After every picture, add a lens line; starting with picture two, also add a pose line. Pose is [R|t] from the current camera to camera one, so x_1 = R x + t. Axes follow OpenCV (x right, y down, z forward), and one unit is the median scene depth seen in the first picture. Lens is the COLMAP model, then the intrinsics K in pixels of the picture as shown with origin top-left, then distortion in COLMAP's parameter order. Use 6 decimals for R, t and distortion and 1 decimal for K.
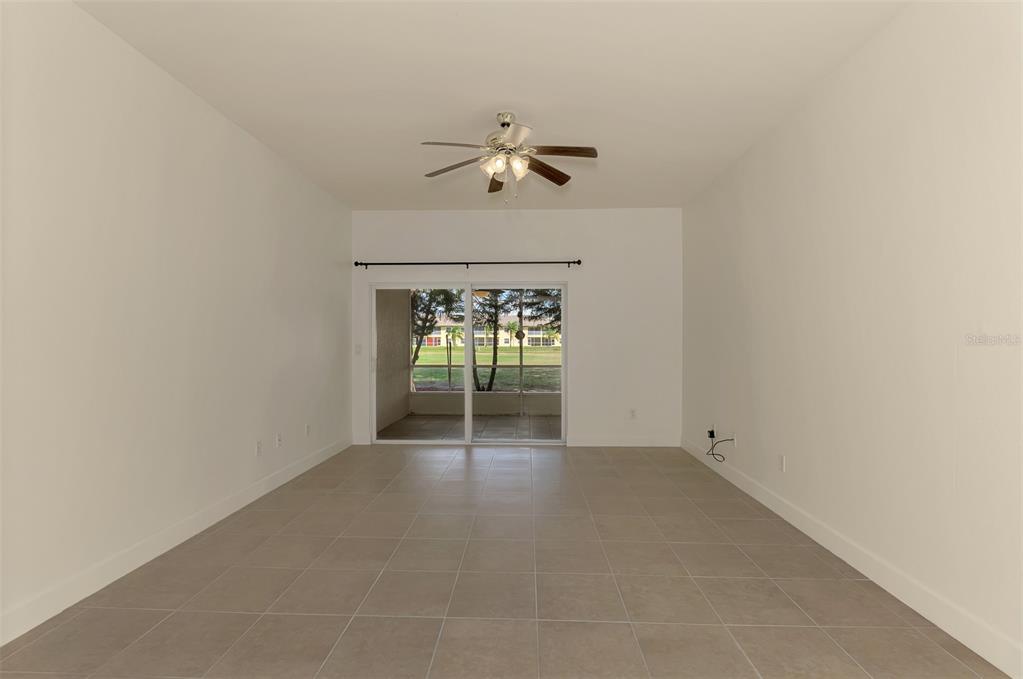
lens RADIAL K [[455.8, 0, 510.6], [0, 455.8, 345.7], [0, 0, 1]] dist [-0.001958, -0.000240]
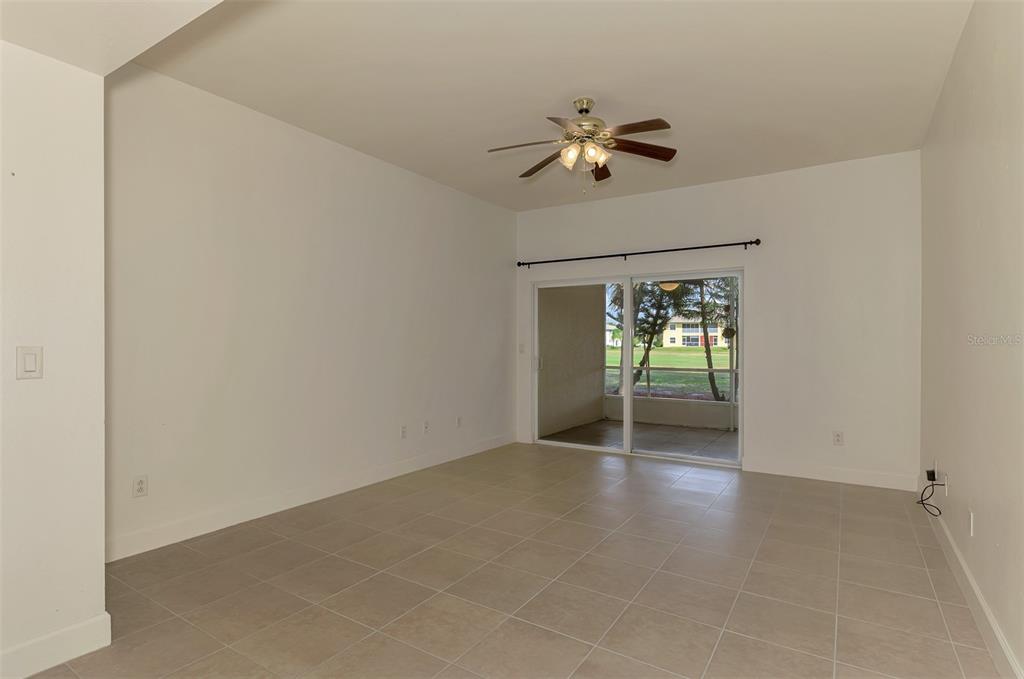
lens RADIAL K [[518.6, 0, 519.8], [0, 518.6, 338.7], [0, 0, 1]] dist [0.006358, 0.000742]
pose [[0.863306, -0.000903, -0.504679, 0.230341], [-0.005797, 0.999915, -0.011705, 0.000113], [0.504647, 0.013031, 0.863228, 0.001925]]
